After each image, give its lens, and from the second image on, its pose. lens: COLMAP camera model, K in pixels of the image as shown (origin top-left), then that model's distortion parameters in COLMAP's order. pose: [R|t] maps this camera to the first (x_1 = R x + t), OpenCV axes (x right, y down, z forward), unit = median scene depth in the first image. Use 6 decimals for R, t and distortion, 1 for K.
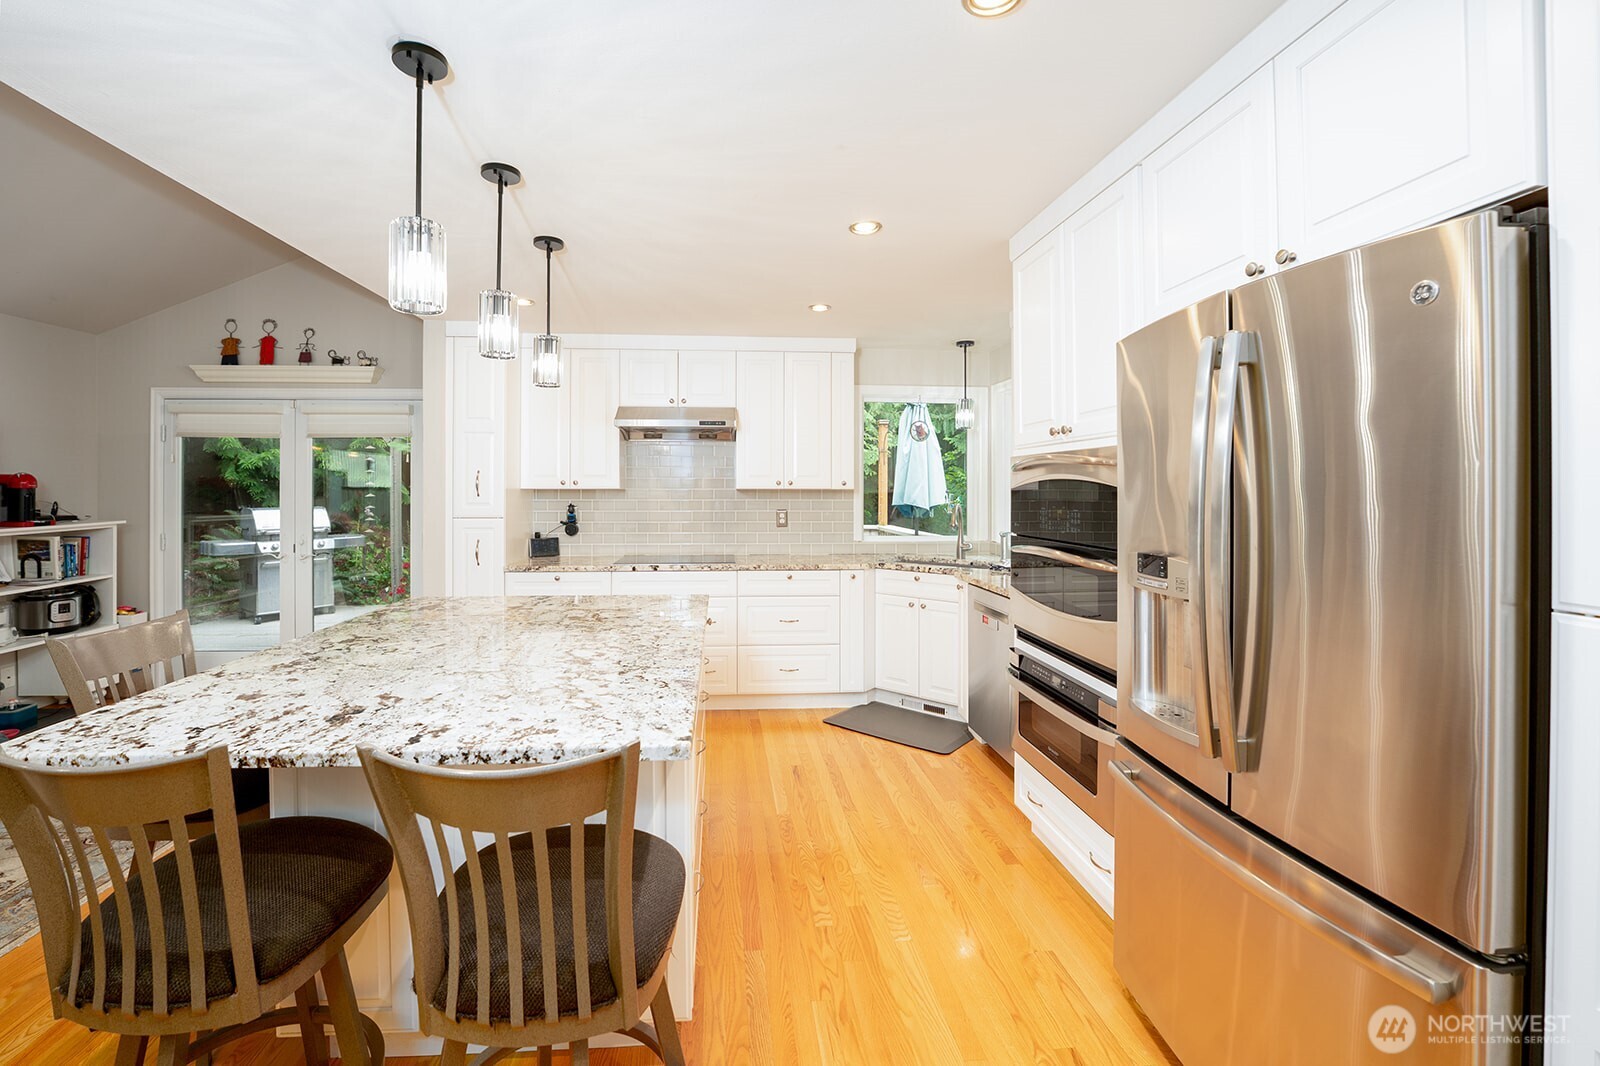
lens RADIAL K [[671.5, 0, 752.5], [0, 671.5, 487.8], [0, 0, 1]] dist [0.000070, 0.000098]
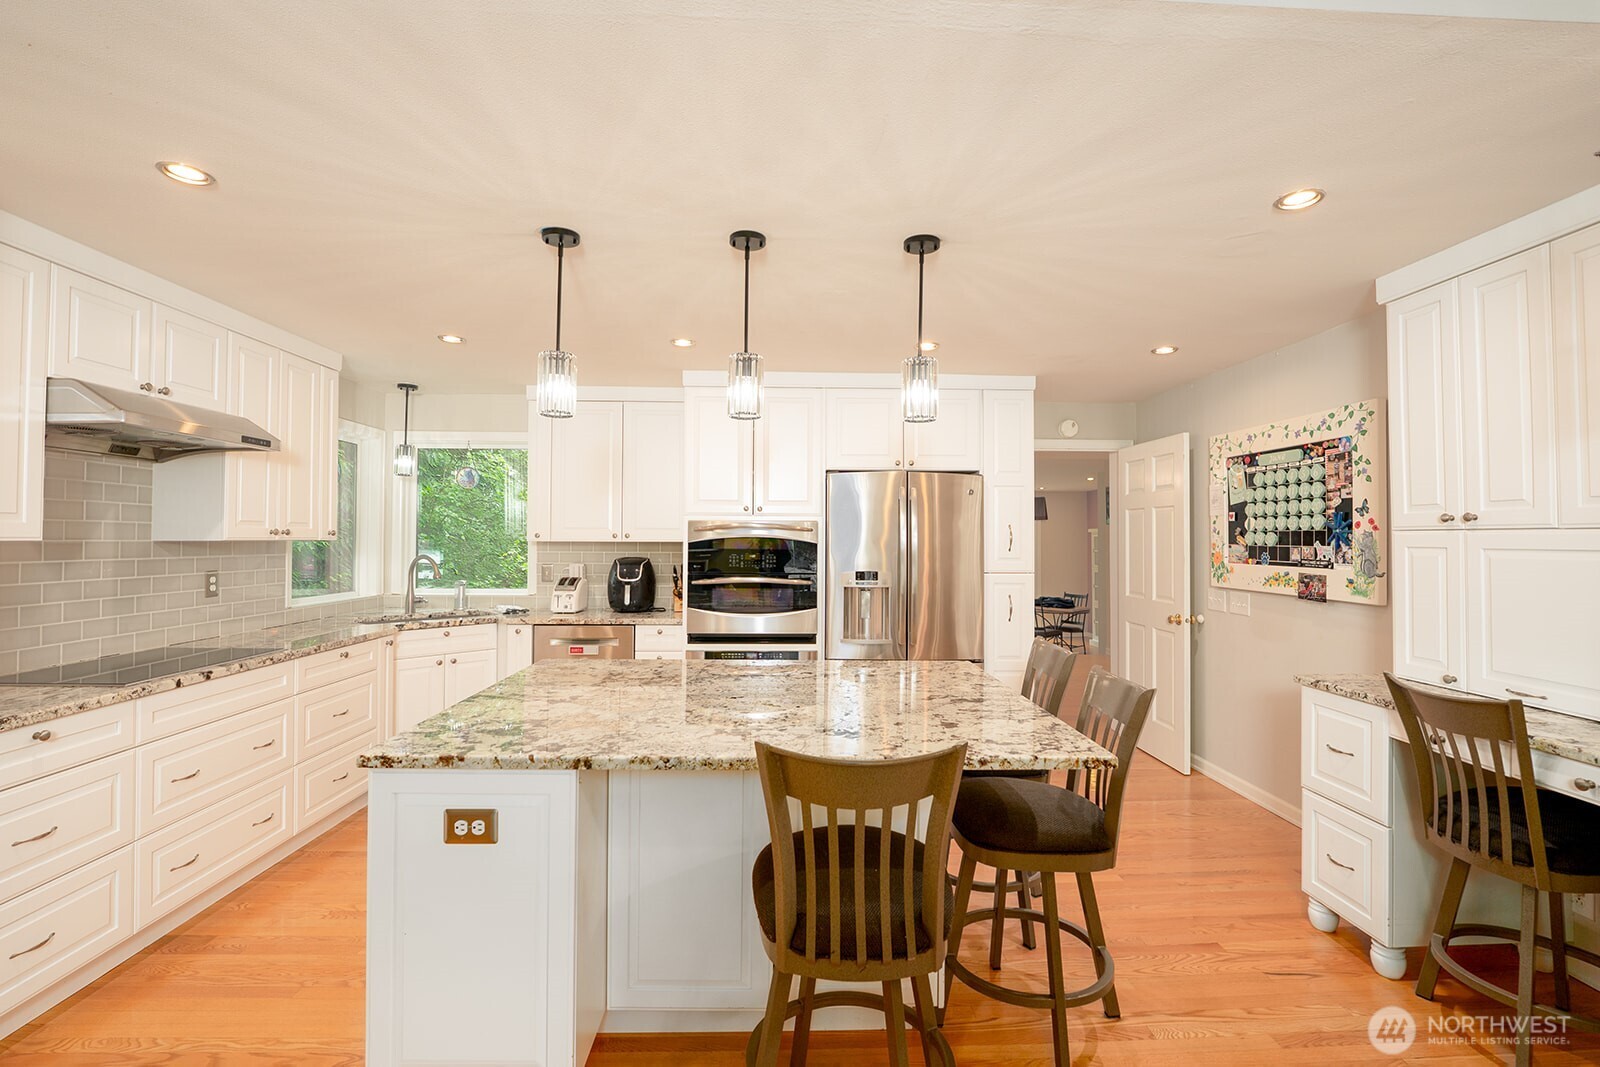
lens RADIAL K [[714.9, 0, 800.7], [0, 714.9, 521.7], [0, 0, 1]] dist [-0.019400, 0.000256]
pose [[0.019872, 0.024821, 0.999494, -0.765575], [-0.005703, 0.999678, -0.024712, -0.003261], [-0.999786, -0.005209, 0.020007, 0.471745]]
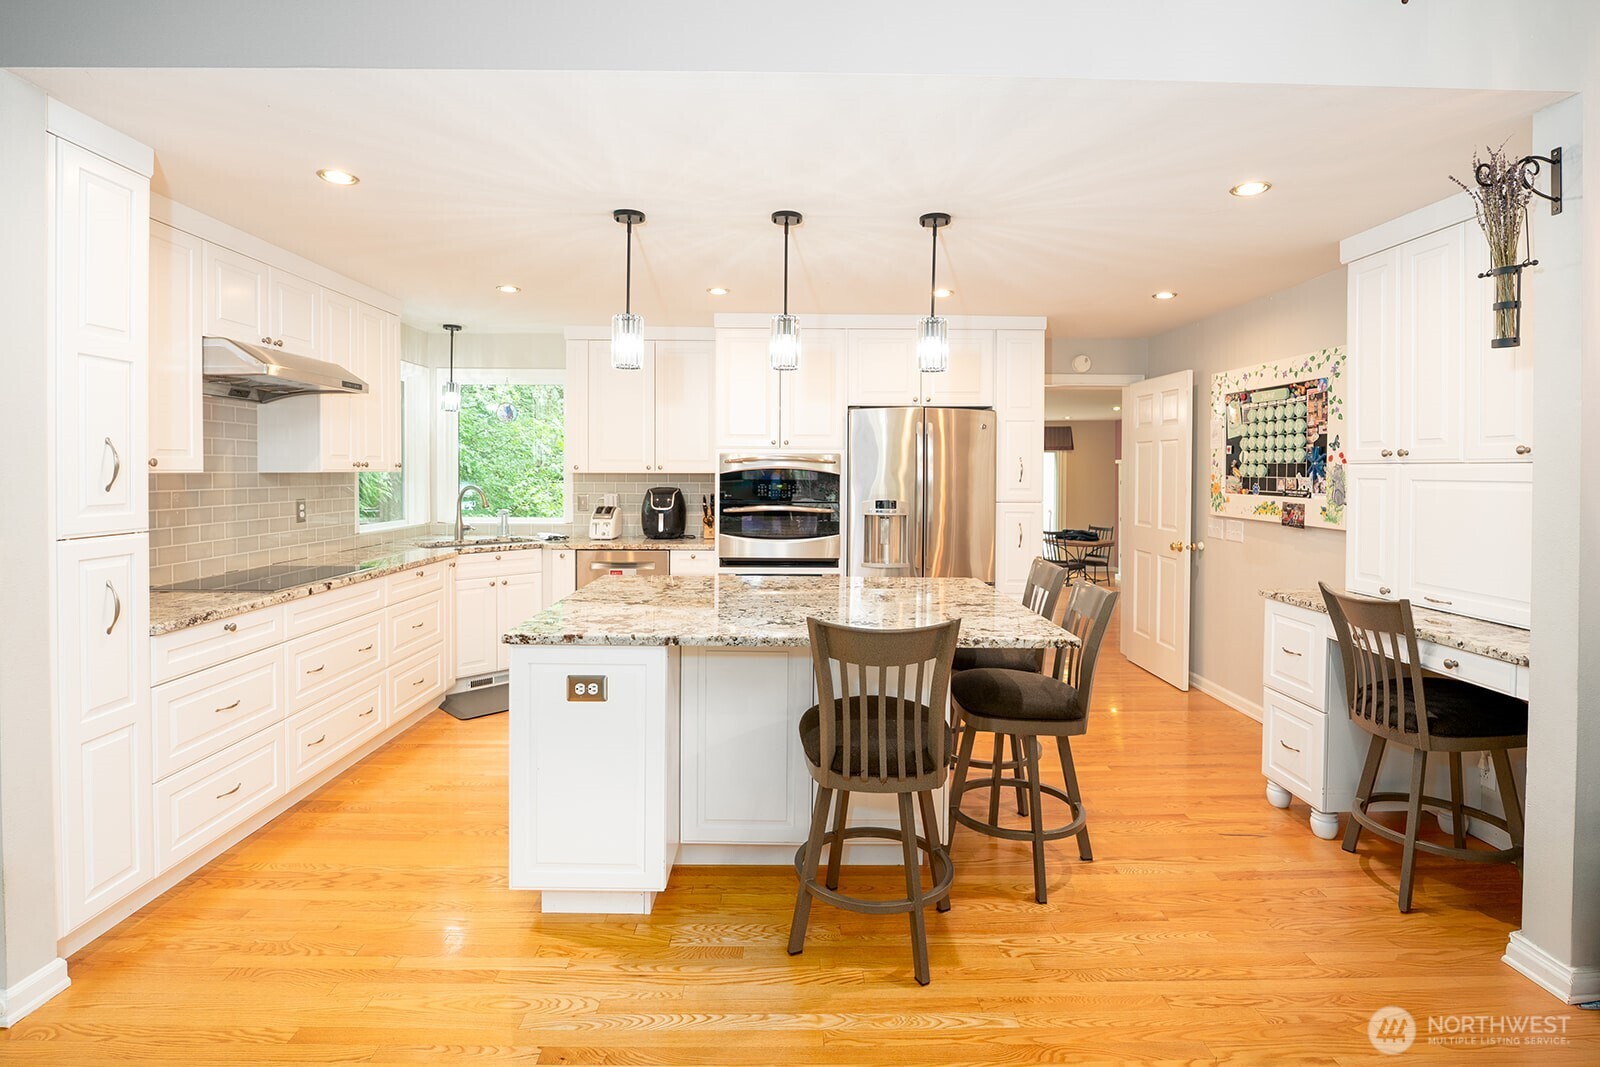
lens RADIAL K [[774.5, 0, 793.6], [0, 774.5, 480.6], [0, 0, 1]] dist [-0.019628, -0.000222]
pose [[0.044195, -0.013239, 0.998935, -0.932076], [-0.005971, 0.999891, 0.013516, -0.004033], [-0.999005, -0.006562, 0.044111, 0.486621]]
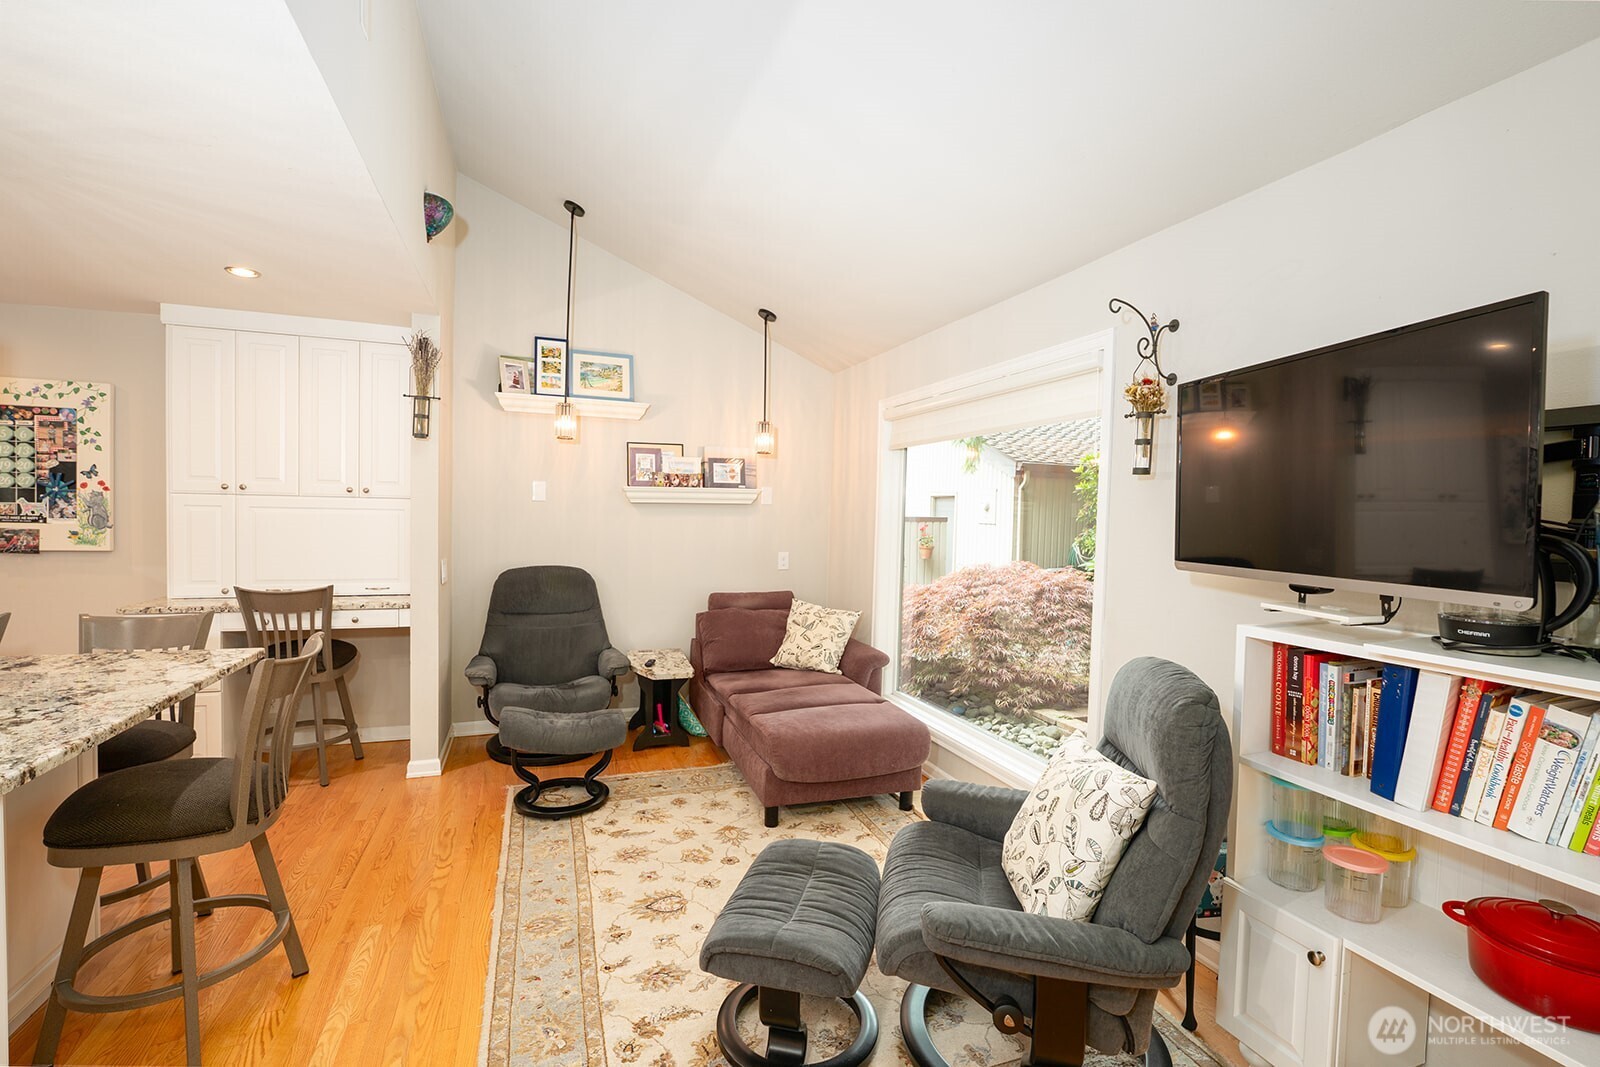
lens RADIAL K [[712.1, 0, 806.5], [0, 712.1, 539.6], [0, 0, 1]] dist [-0.016394, 0.000013]
pose [[-0.953021, -0.007489, -0.302812, -0.609919], [-0.019658, 0.999116, 0.037160, -0.004123], [0.302266, 0.041367, -0.952325, 1.010046]]
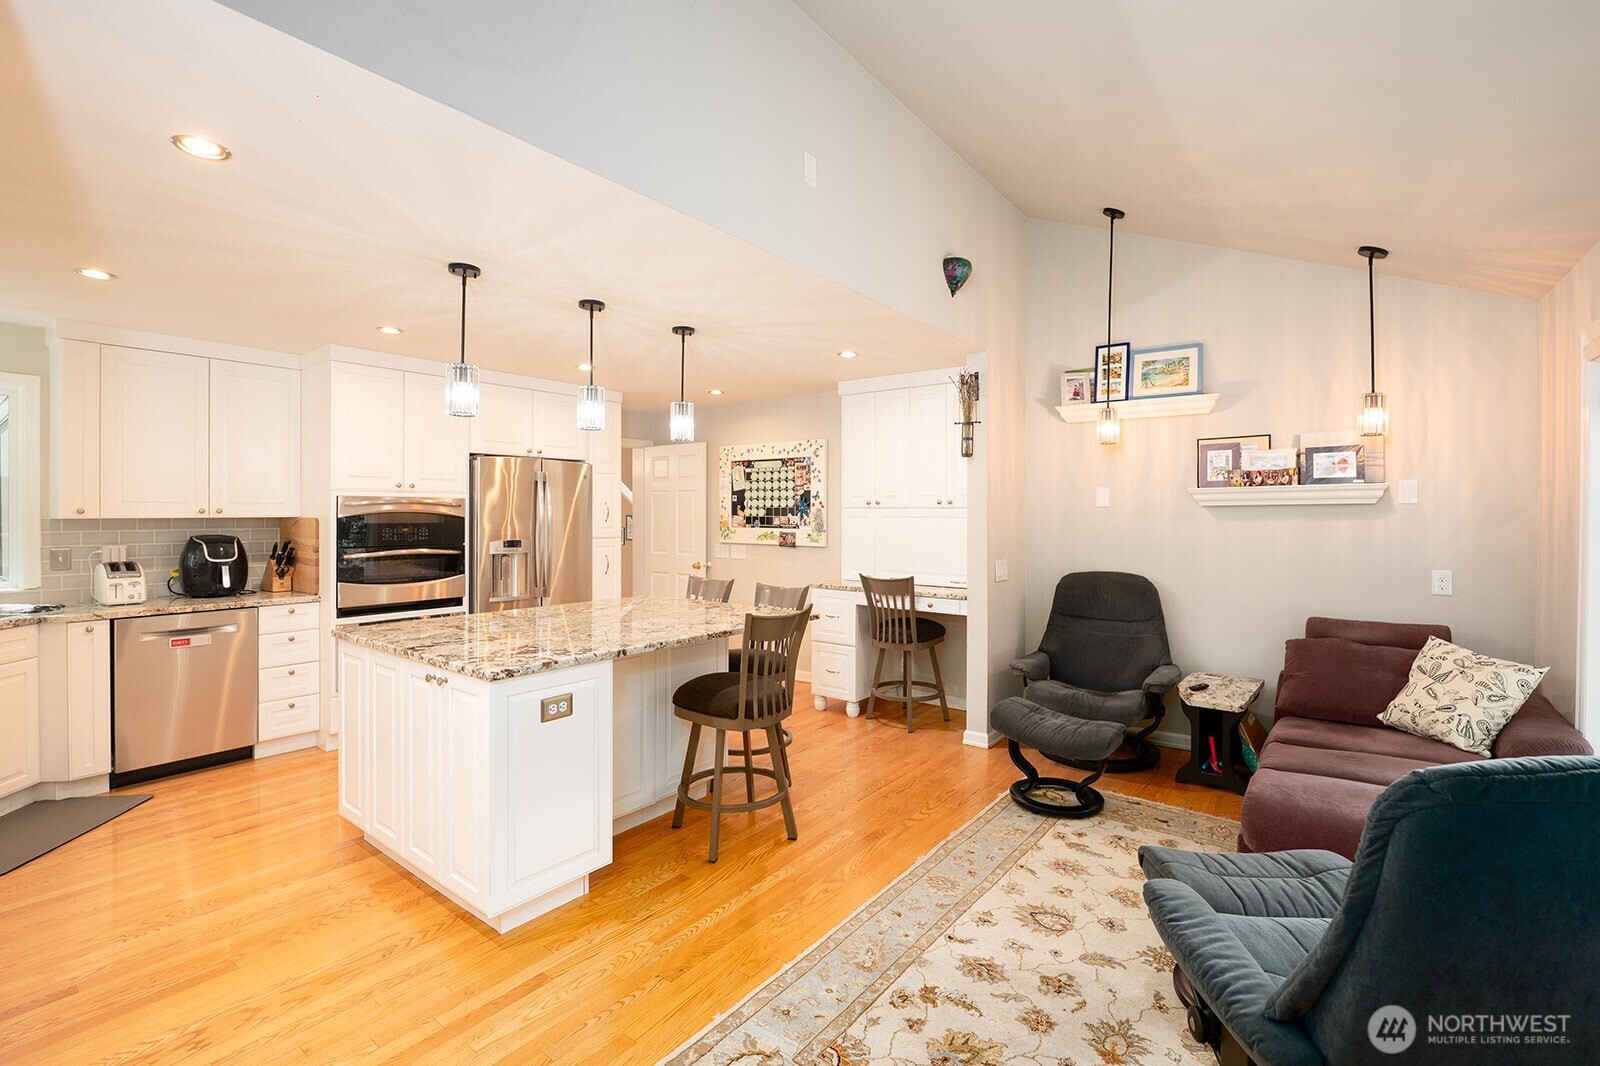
lens RADIAL K [[714.9, 0, 800.7], [0, 714.9, 521.2], [0, 0, 1]] dist [-0.019400, 0.000256]
pose [[-0.759045, -0.007380, 0.650996, -0.910661], [-0.000817, 0.999946, 0.010384, -0.003867], [-0.651038, 0.007350, -0.759010, 0.986410]]
